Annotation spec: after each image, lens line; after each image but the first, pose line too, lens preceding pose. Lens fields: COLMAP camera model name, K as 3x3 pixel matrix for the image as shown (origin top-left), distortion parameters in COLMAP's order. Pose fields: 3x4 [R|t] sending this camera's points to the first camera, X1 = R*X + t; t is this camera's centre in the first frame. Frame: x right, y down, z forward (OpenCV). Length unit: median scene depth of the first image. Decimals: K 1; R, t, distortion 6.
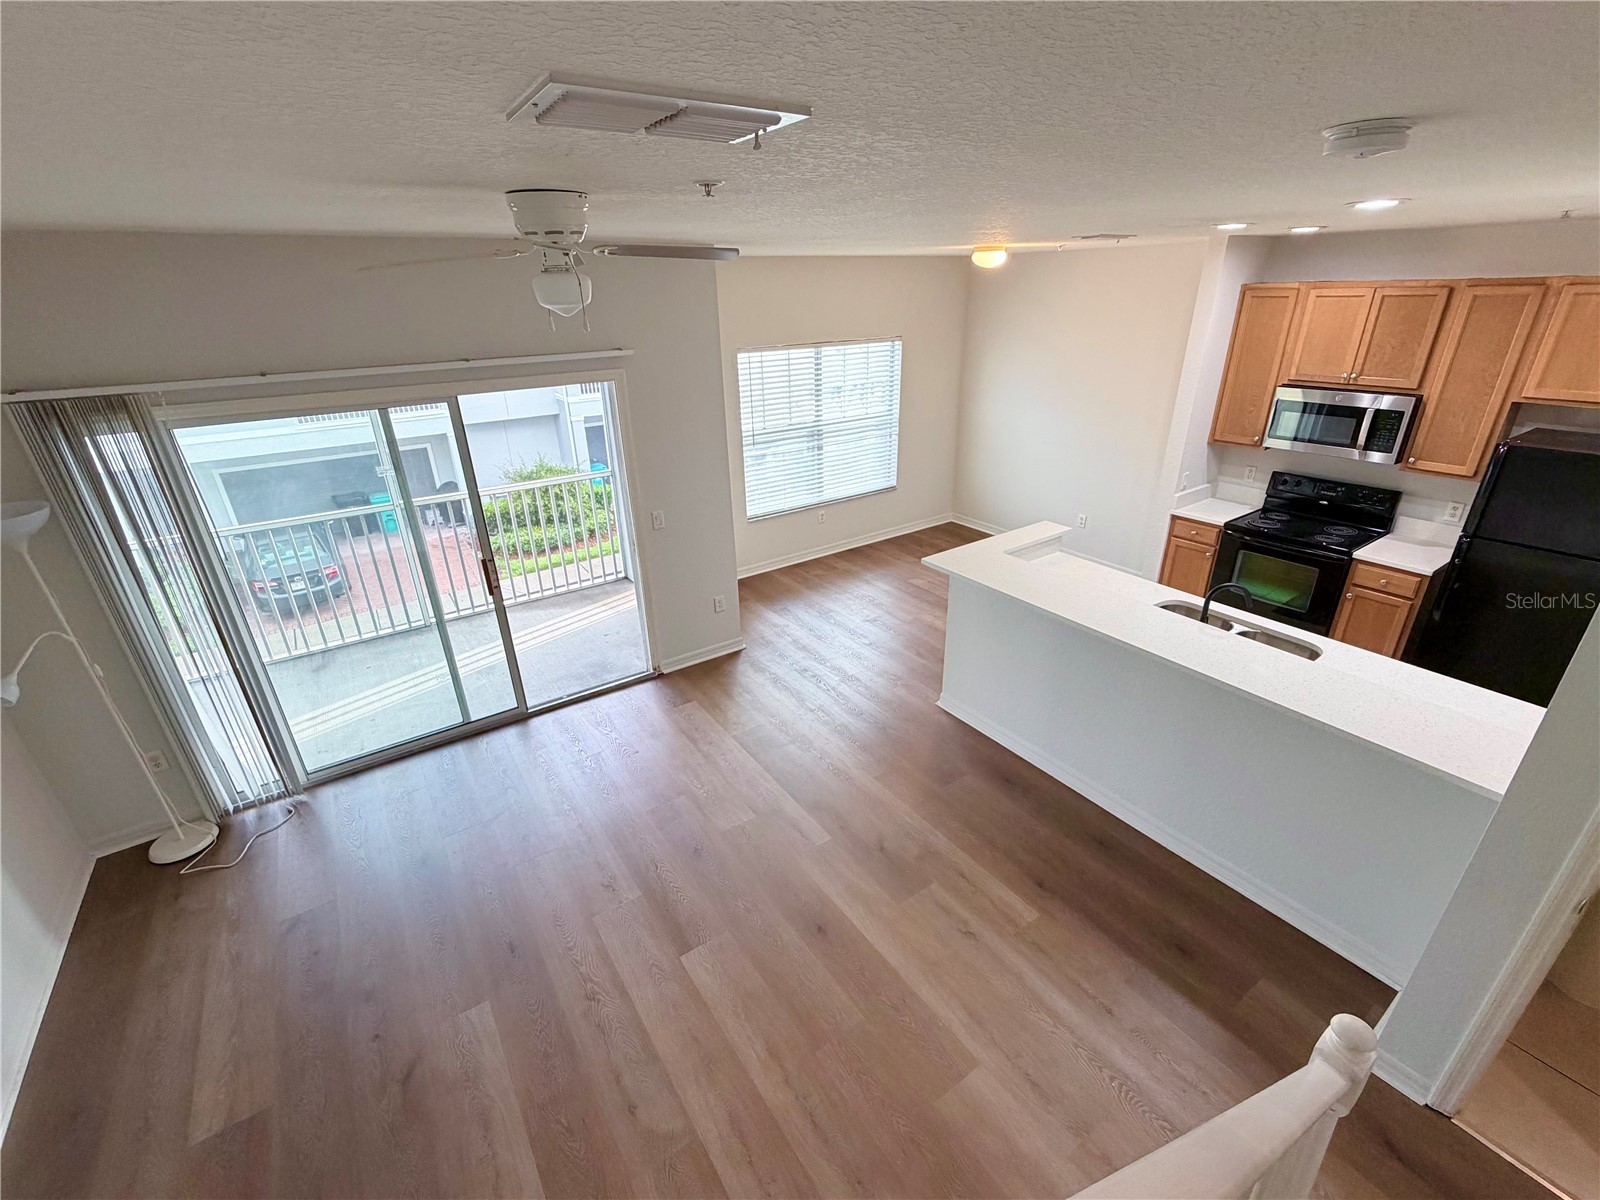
lens RADIAL K [[685.7, 0, 801.8], [0, 685.7, 606.3], [0, 0, 1]] dist [-0.001270, -0.000015]
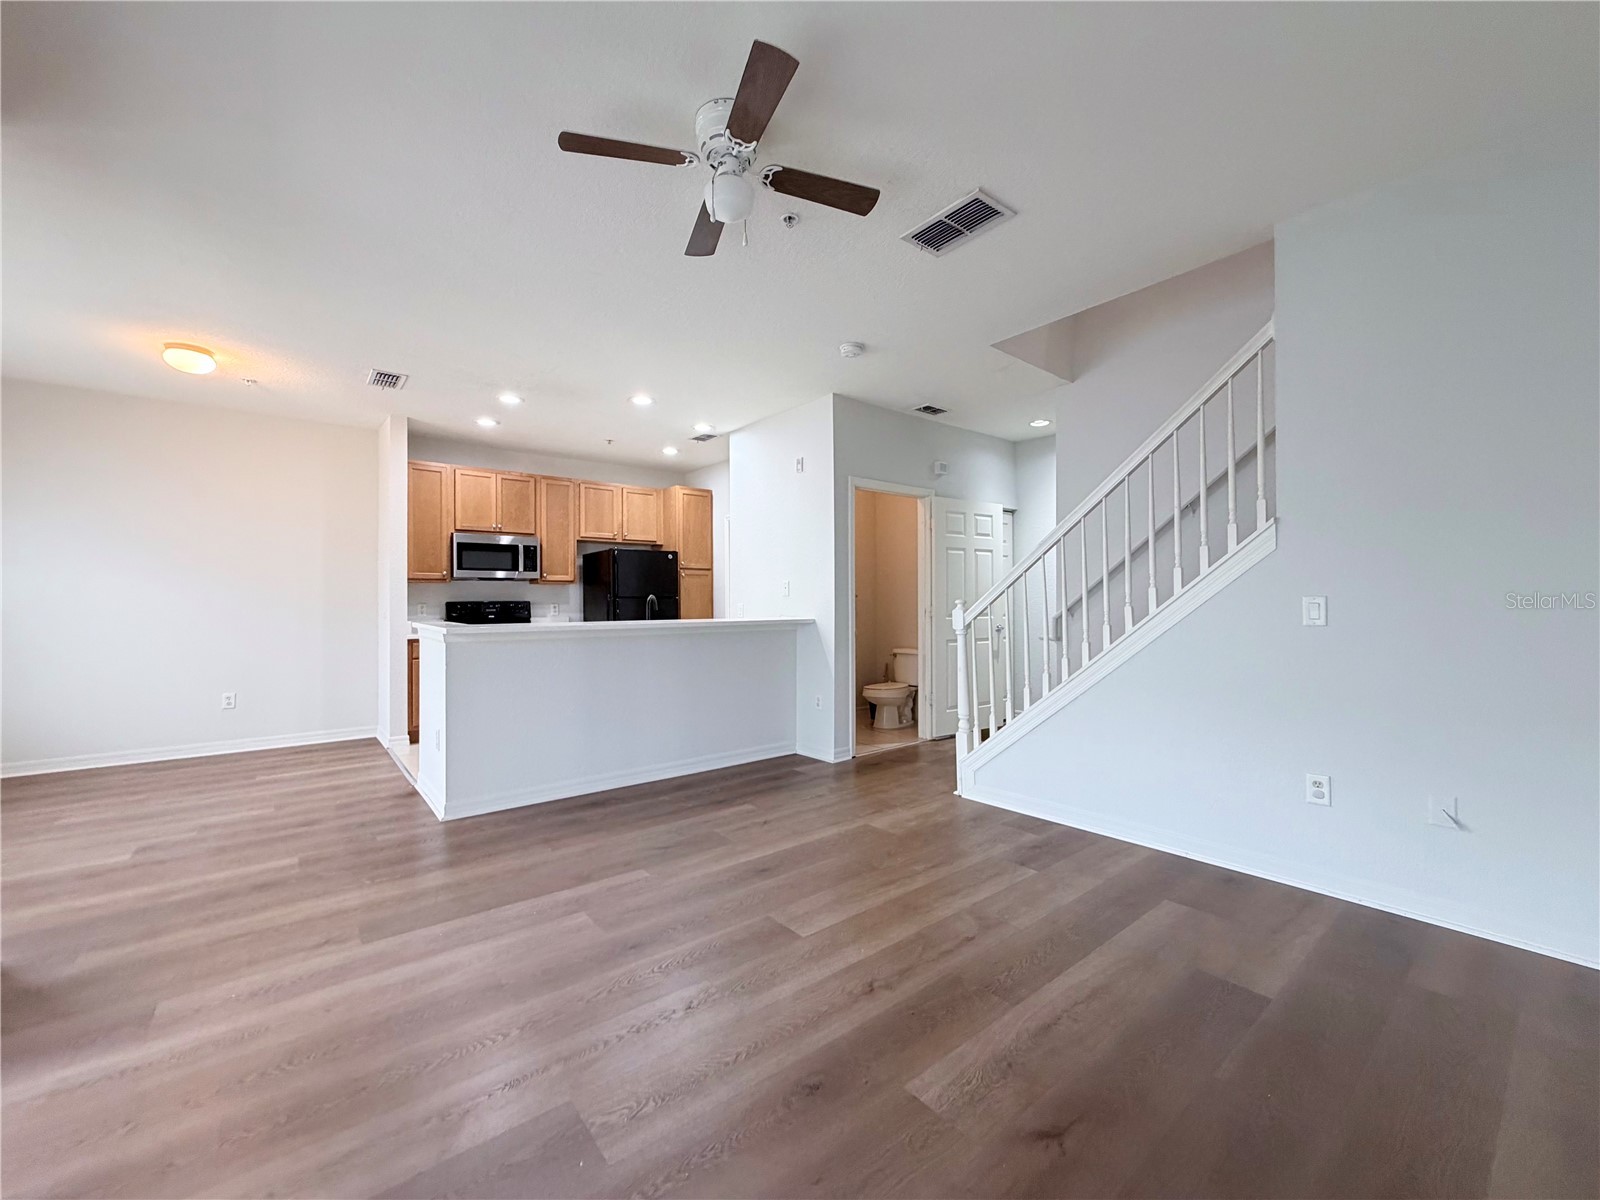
lens RADIAL K [[639.4, 0, 797.1], [0, 639.4, 599.6], [0, 0, 1]] dist [0.000873, 0.000262]
pose [[-0.078177, 0.028969, 0.996518, -0.718900], [0.424923, 0.905202, 0.007021, 0.089373], [-0.901847, 0.423993, -0.083076, 0.652994]]
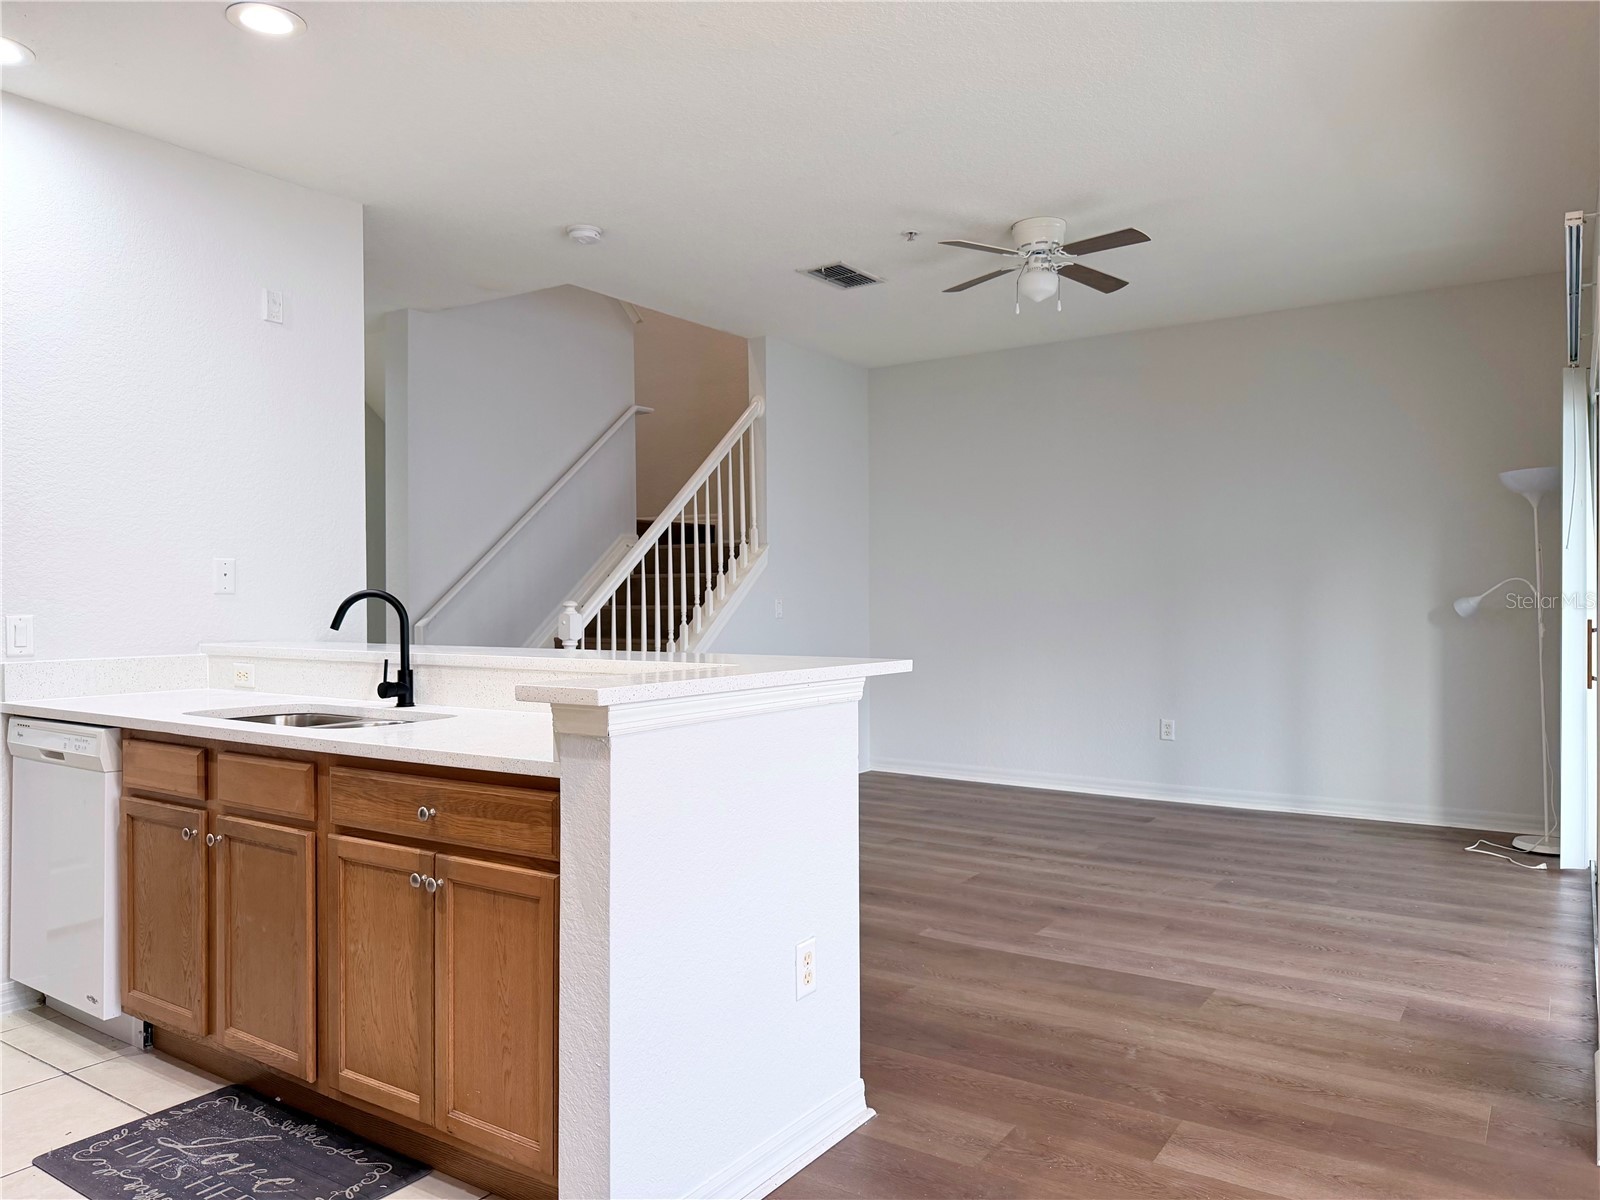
lens RADIAL K [[1132.4, 0, 805.0], [0, 1132.4, 599.0], [0, 0, 1]] dist [0.036502, -0.047781]
pose [[-0.928801, 0.031571, -0.369233, 0.513695], [-0.128802, 0.906744, 0.401529, -0.390911], [0.347476, 0.420498, -0.838118, 1.598185]]
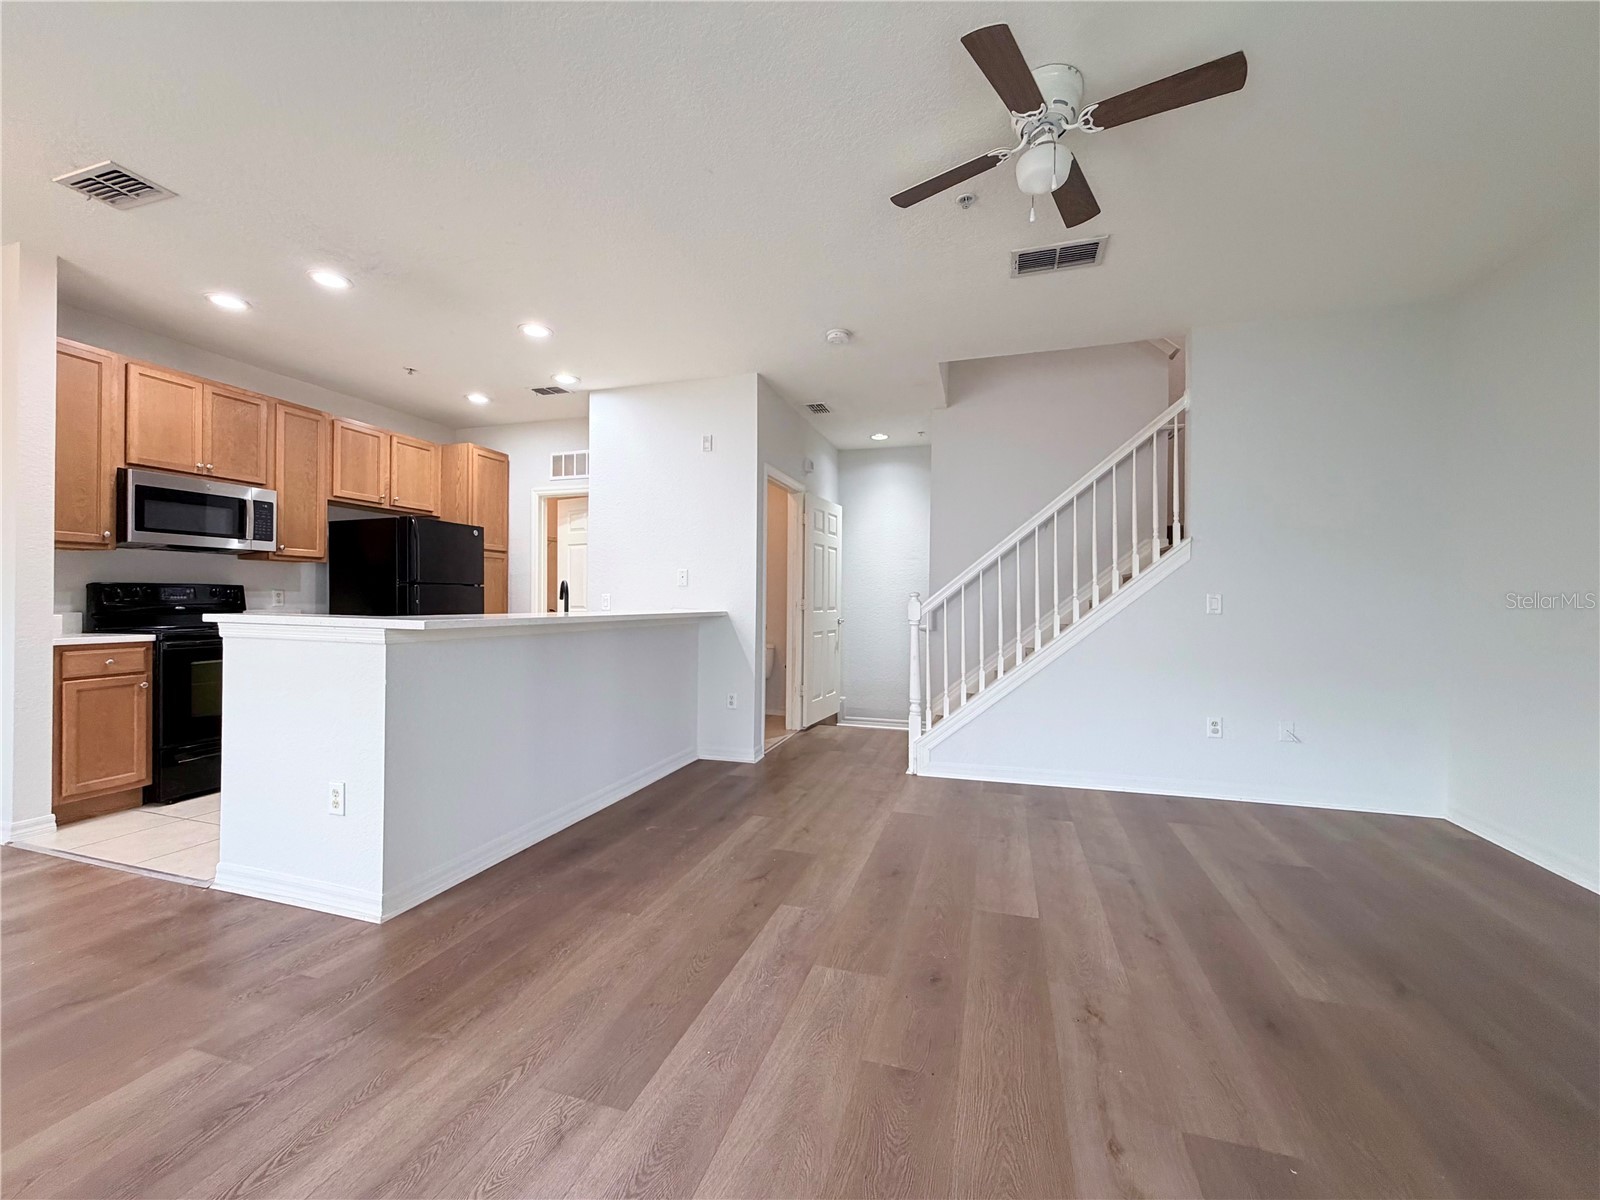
lens RADIAL K [[639.4, 0, 797.1], [0, 639.4, 599.6], [0, 0, 1]] dist [0.000873, 0.000262]
pose [[-0.617402, 0.021075, 0.786365, -0.462466], [0.336713, 0.910517, 0.239963, -0.111834], [-0.710942, 0.412933, -0.569252, 1.104374]]
